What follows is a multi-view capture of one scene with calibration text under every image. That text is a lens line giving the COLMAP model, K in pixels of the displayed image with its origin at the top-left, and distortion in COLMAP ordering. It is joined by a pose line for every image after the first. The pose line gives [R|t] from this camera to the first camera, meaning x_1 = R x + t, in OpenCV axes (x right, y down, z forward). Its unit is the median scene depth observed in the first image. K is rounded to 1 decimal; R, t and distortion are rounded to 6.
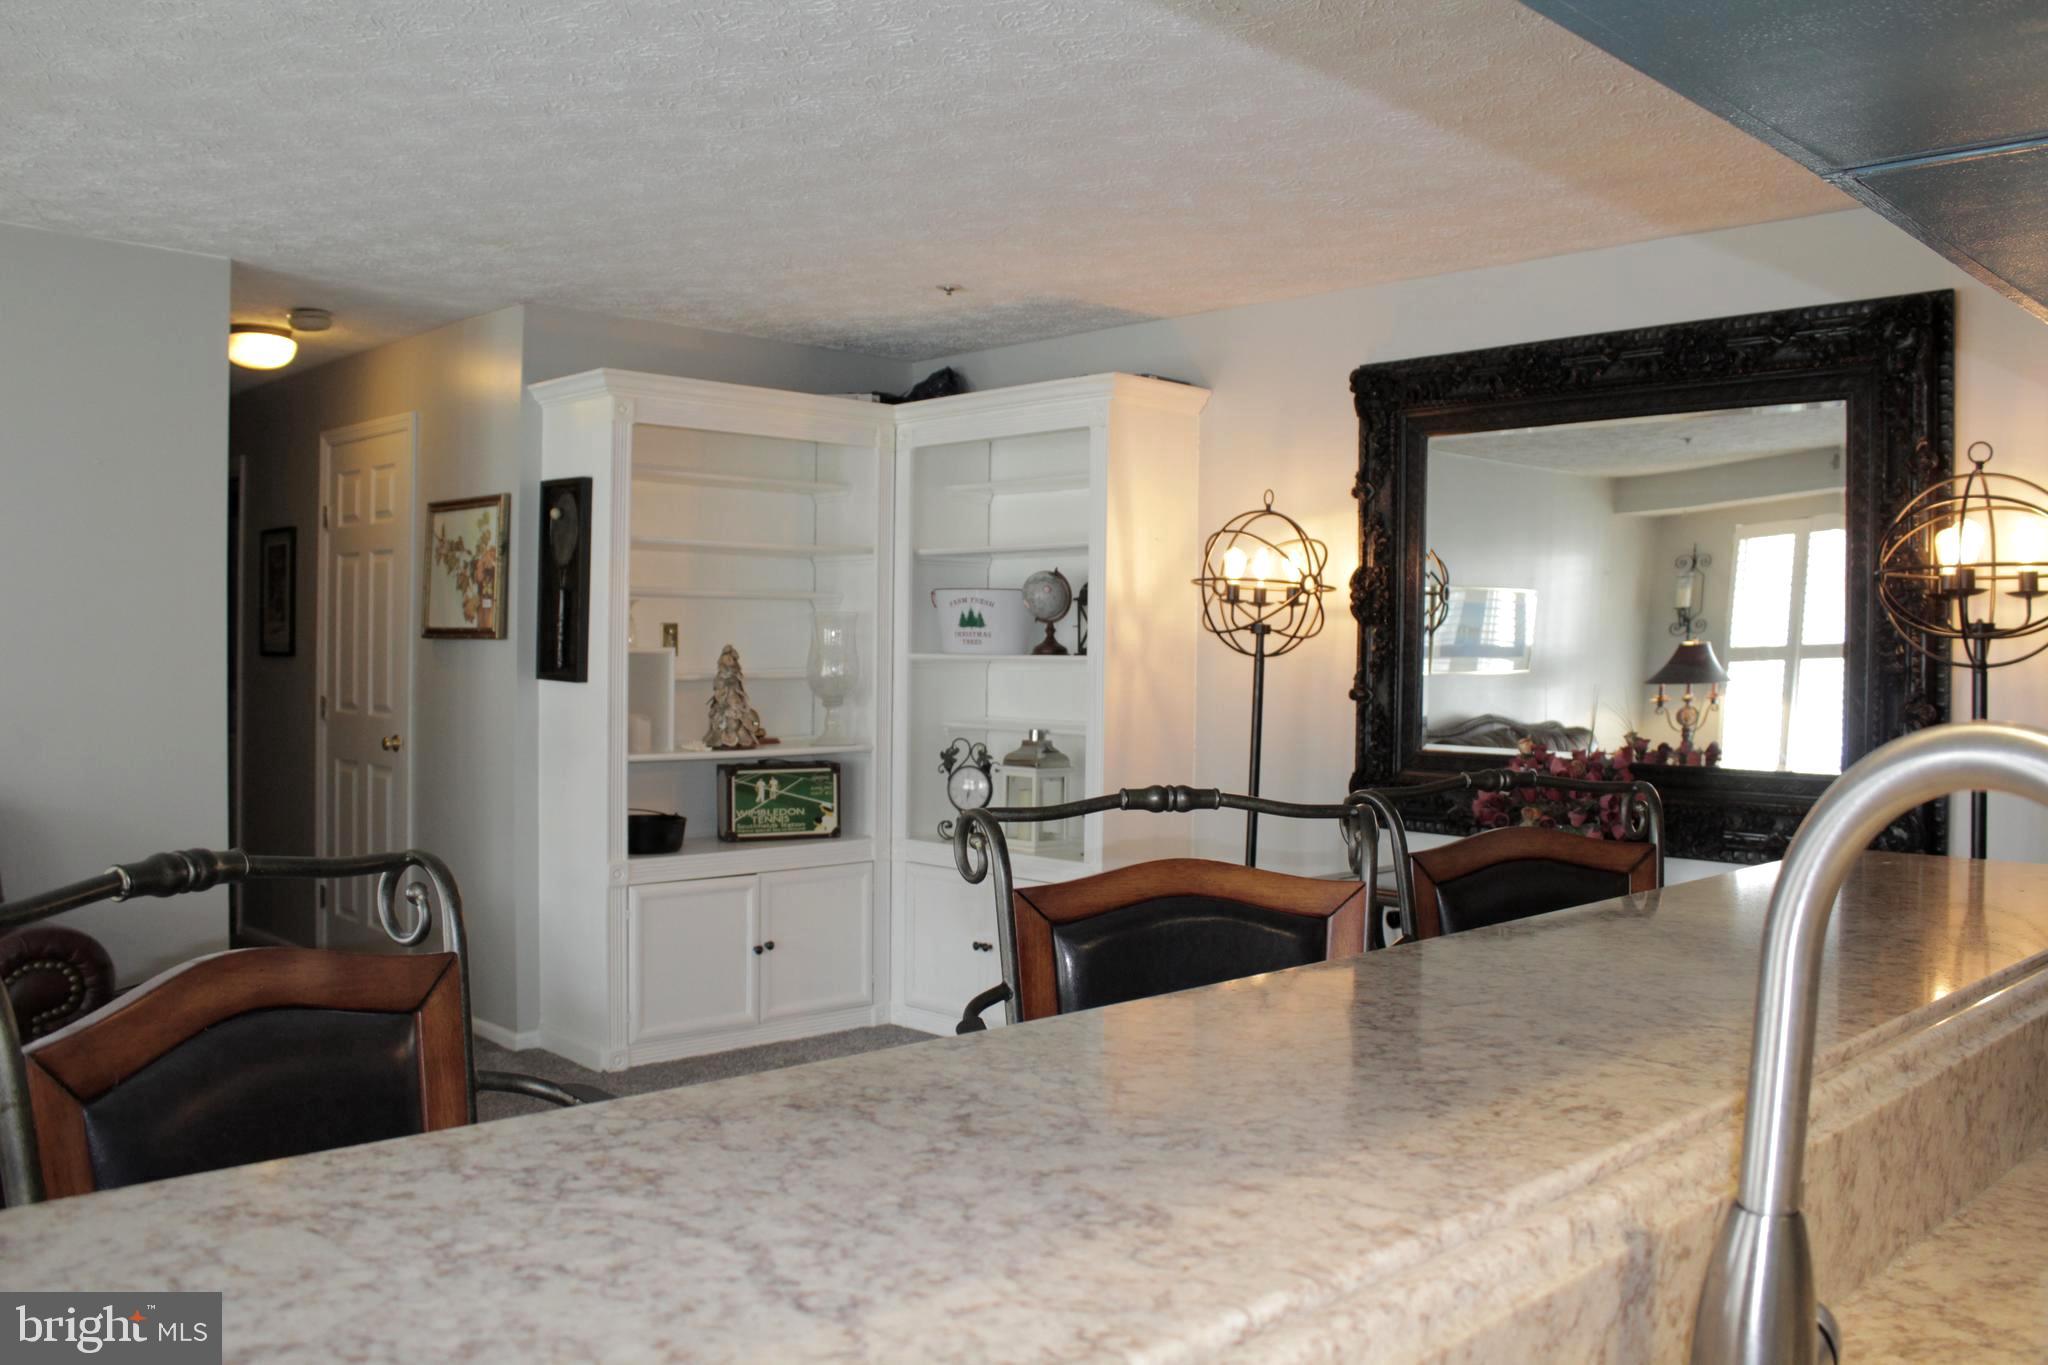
lens RADIAL K [[1686.0, 0, 1020.7], [0, 1686.0, 664.1], [0, 0, 1]] dist [-0.157998, 0.131769]
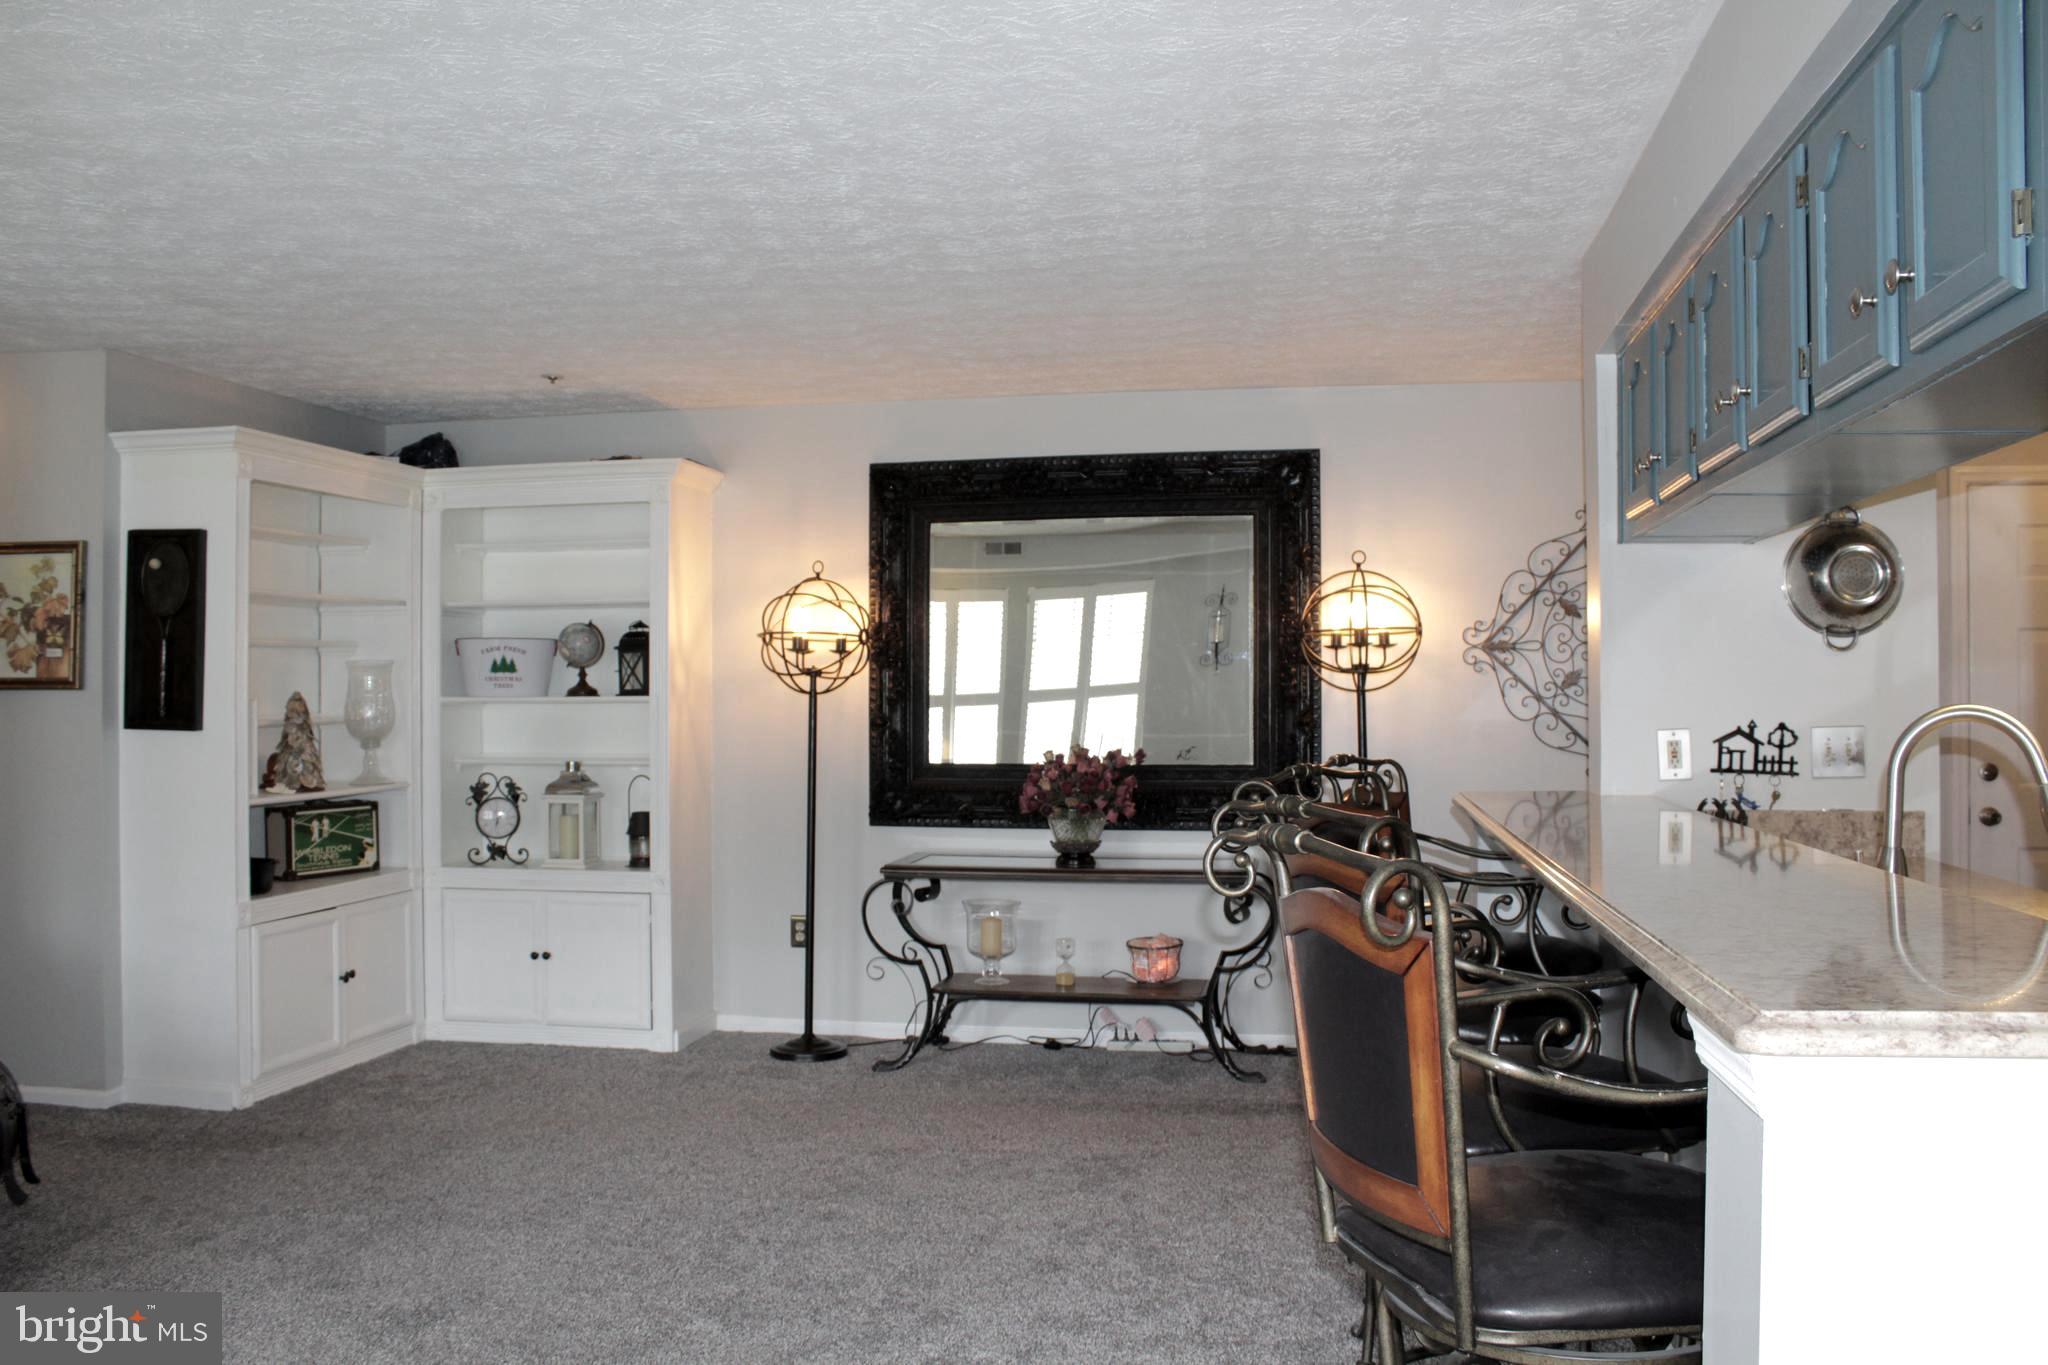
lens RADIAL K [[1686.0, 0, 1008.8], [0, 1686.0, 662.0], [0, 0, 1]] dist [-0.157998, 0.131769]
pose [[0.818708, -0.007251, 0.574164, -0.402133], [0.019799, 0.999682, -0.015607, -0.005174], [-0.573869, 0.024146, 0.818591, -0.095884]]
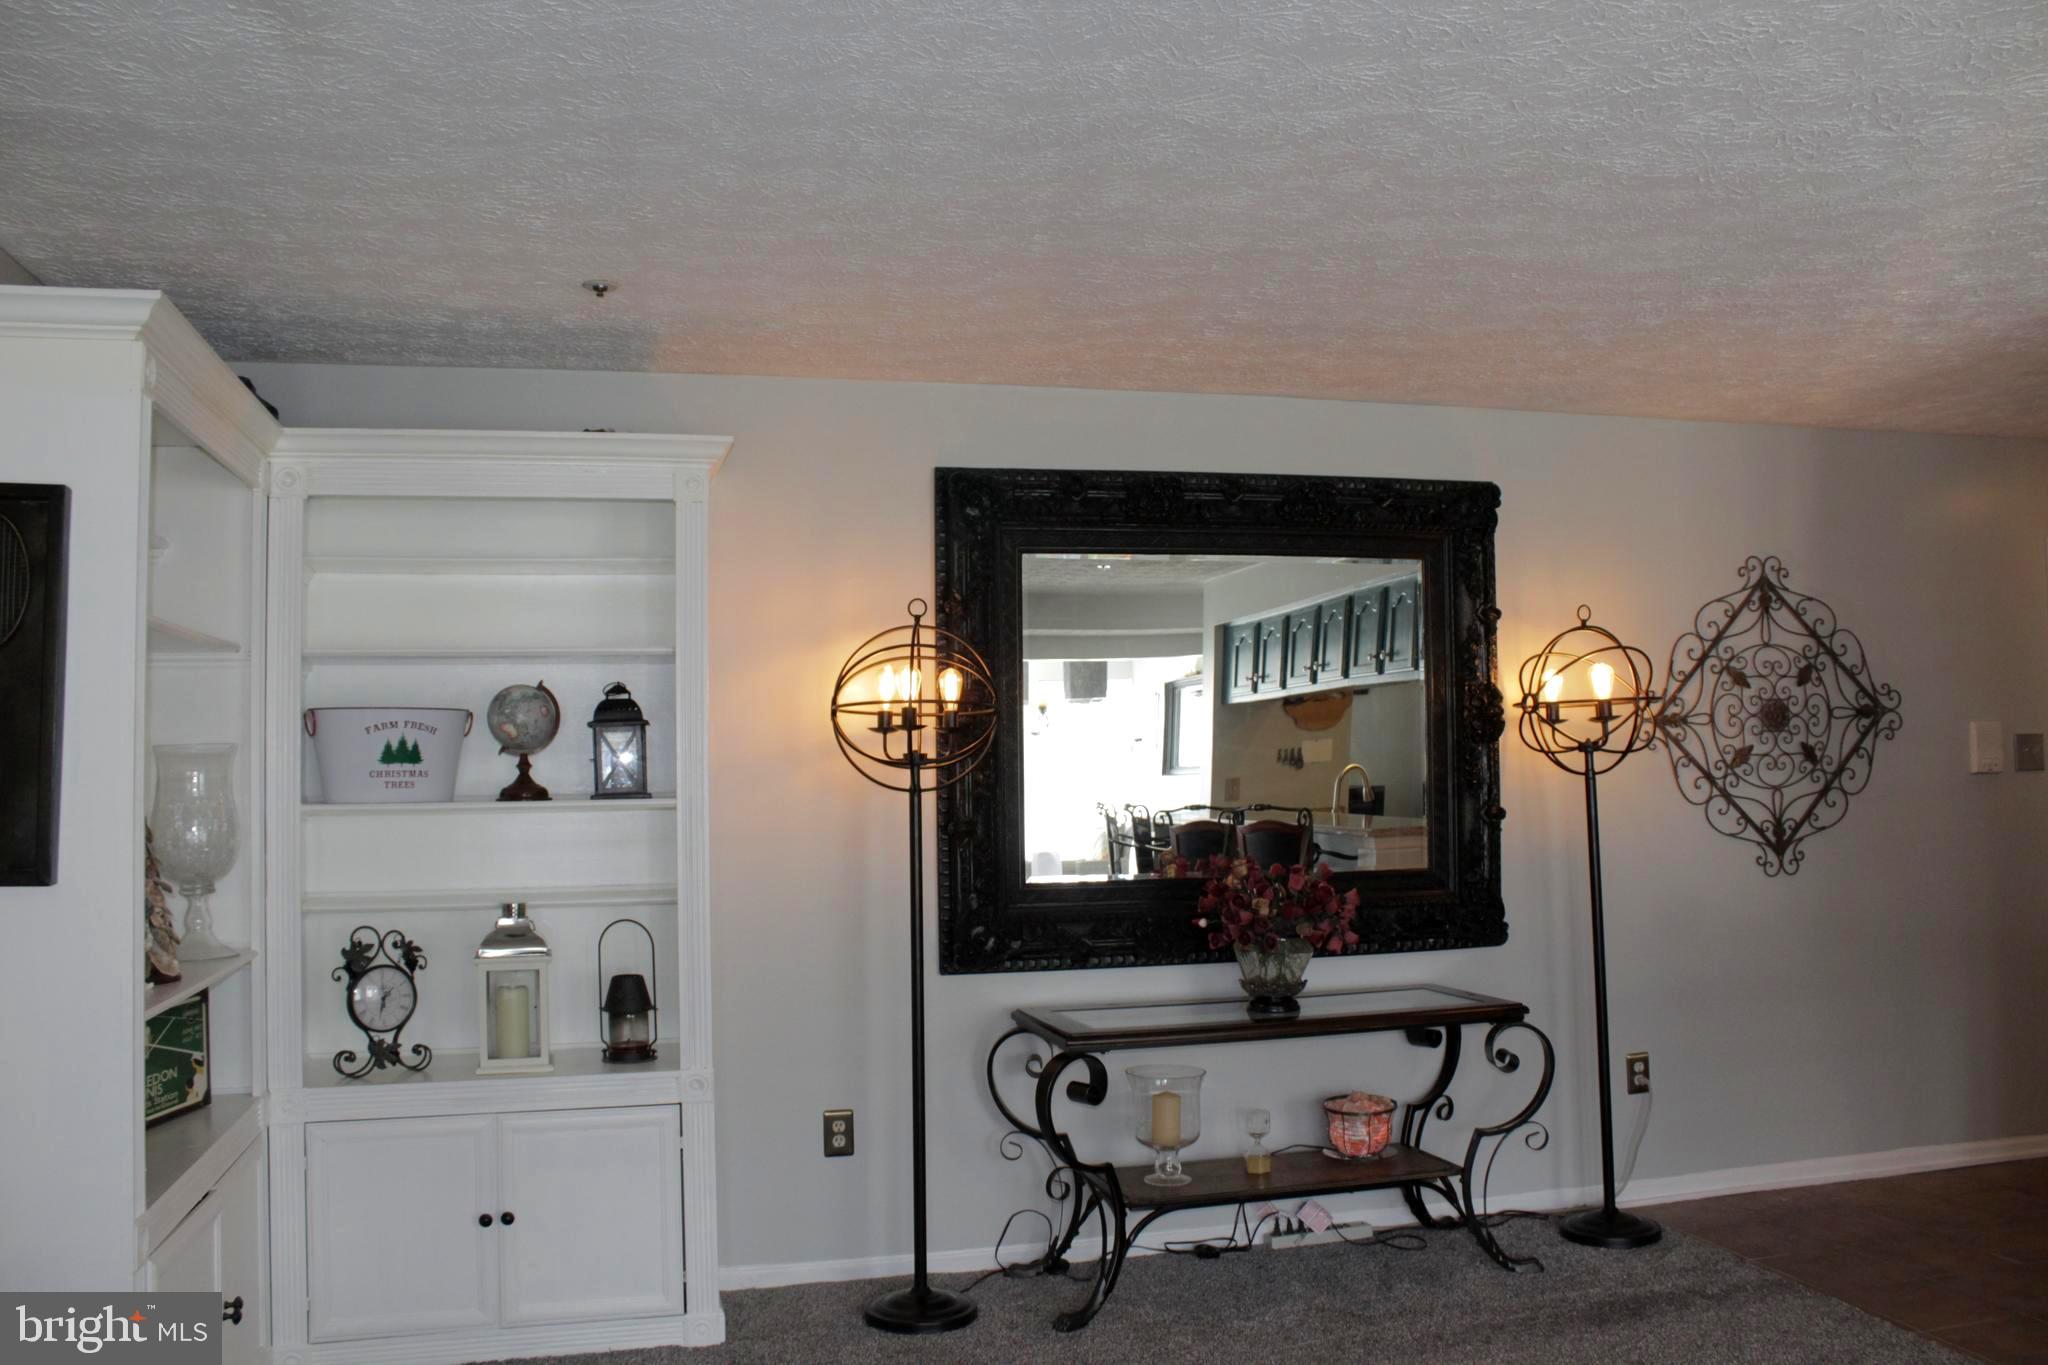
lens RADIAL K [[1686.0, 0, 1021.4], [0, 1686.0, 668.3], [0, 0, 1]] dist [-0.157998, 0.131769]
pose [[0.493996, 0.027392, 0.869033, -0.512841], [0.030643, 0.998334, -0.048886, -0.020660], [-0.868924, 0.050779, 0.492333, 0.460299]]
